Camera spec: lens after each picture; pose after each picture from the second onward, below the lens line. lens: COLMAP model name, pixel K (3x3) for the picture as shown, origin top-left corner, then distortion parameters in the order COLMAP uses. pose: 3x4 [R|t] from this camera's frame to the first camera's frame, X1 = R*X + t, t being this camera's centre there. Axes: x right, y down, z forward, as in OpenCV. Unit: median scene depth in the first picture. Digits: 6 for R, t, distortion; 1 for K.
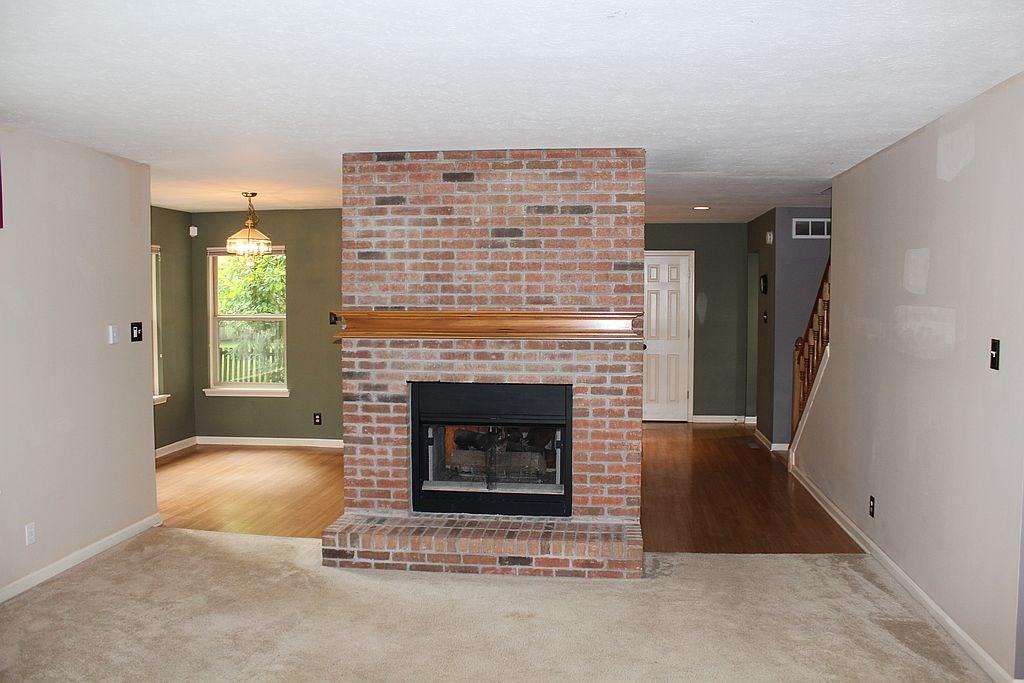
lens RADIAL K [[847.3, 0, 512.0], [0, 847.3, 341.5], [0, 0, 1]] dist [-0.145005, 0.001972]
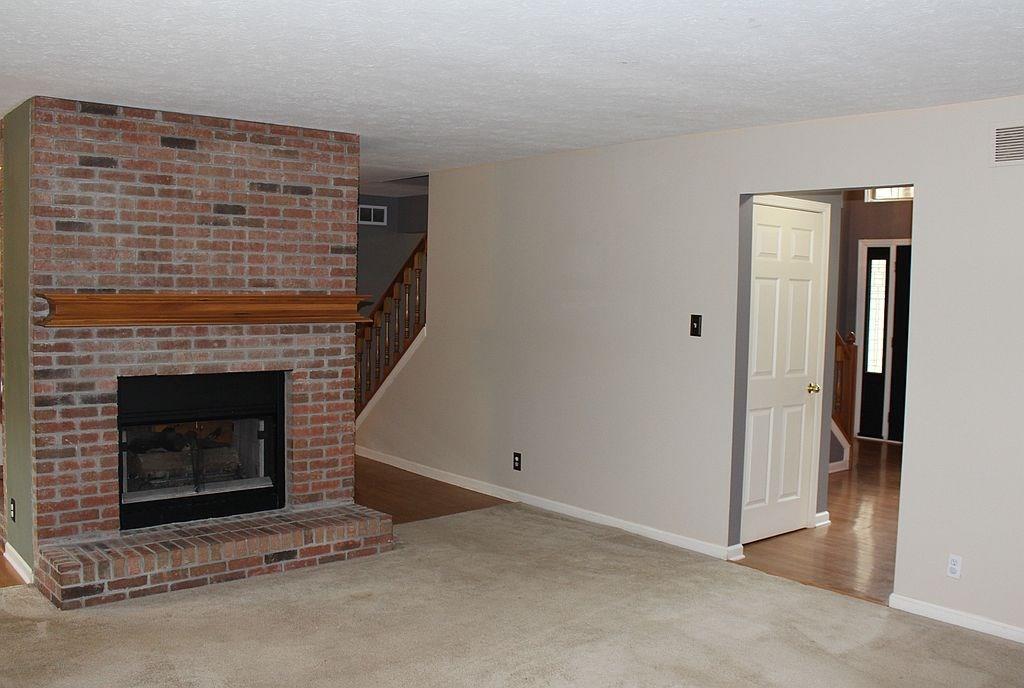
lens RADIAL K [[957.6, 0, 512.0], [0, 957.6, 344.0], [0, 0, 1]] dist [-0.099486, 0.027073]
pose [[0.693959, -0.034232, 0.719200, -0.539545], [0.023781, 0.999414, 0.024622, 0.000051], [-0.719622, 0.000016, 0.694366, 0.059444]]
